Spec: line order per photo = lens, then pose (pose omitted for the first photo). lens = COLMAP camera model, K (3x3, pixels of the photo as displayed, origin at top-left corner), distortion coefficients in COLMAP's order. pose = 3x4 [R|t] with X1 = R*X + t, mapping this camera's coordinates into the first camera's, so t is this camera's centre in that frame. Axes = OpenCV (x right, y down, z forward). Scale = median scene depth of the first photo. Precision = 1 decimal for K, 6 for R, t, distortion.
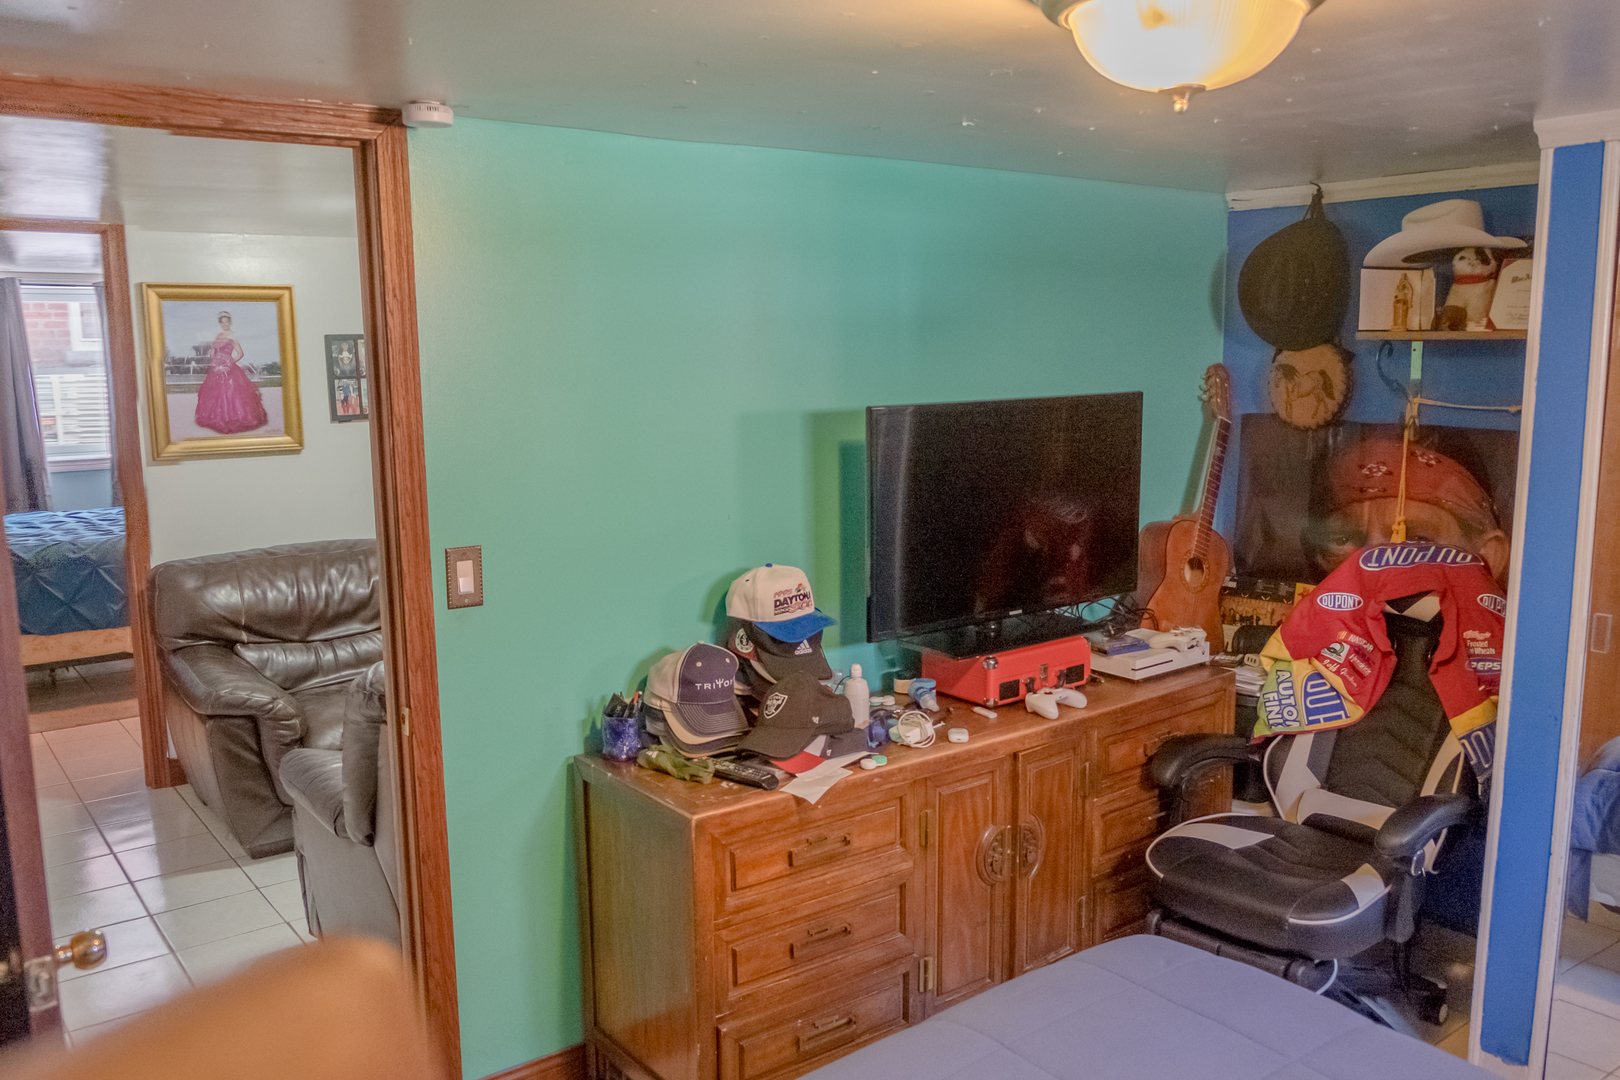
lens RADIAL K [[1278.4, 0, 810.9], [0, 1278.4, 542.6], [0, 0, 1]] dist [-0.013804, -0.012892]
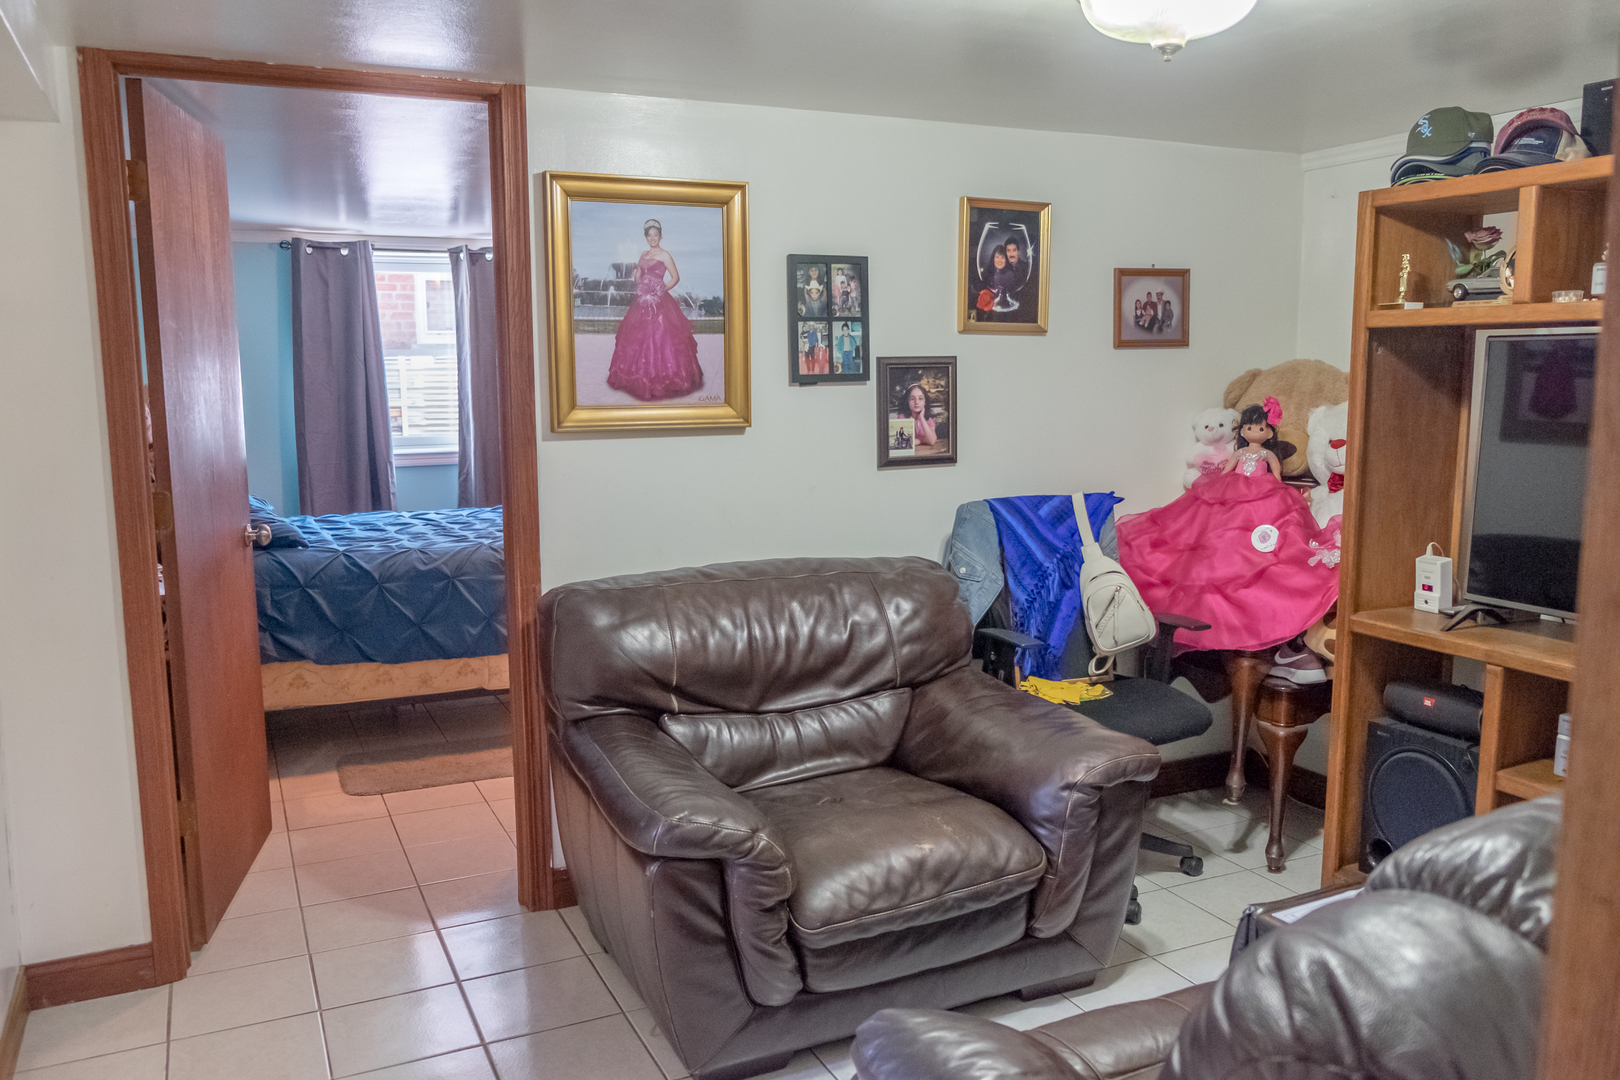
lens RADIAL K [[1278.4, 0, 810.5], [0, 1278.4, 548.3], [0, 0, 1]] dist [-0.013804, -0.012892]
pose [[0.975863, 0.032984, -0.215879, -0.228037], [-0.034947, 0.999375, -0.005278, -0.004397], [0.215570, 0.012695, 0.976406, 0.358327]]
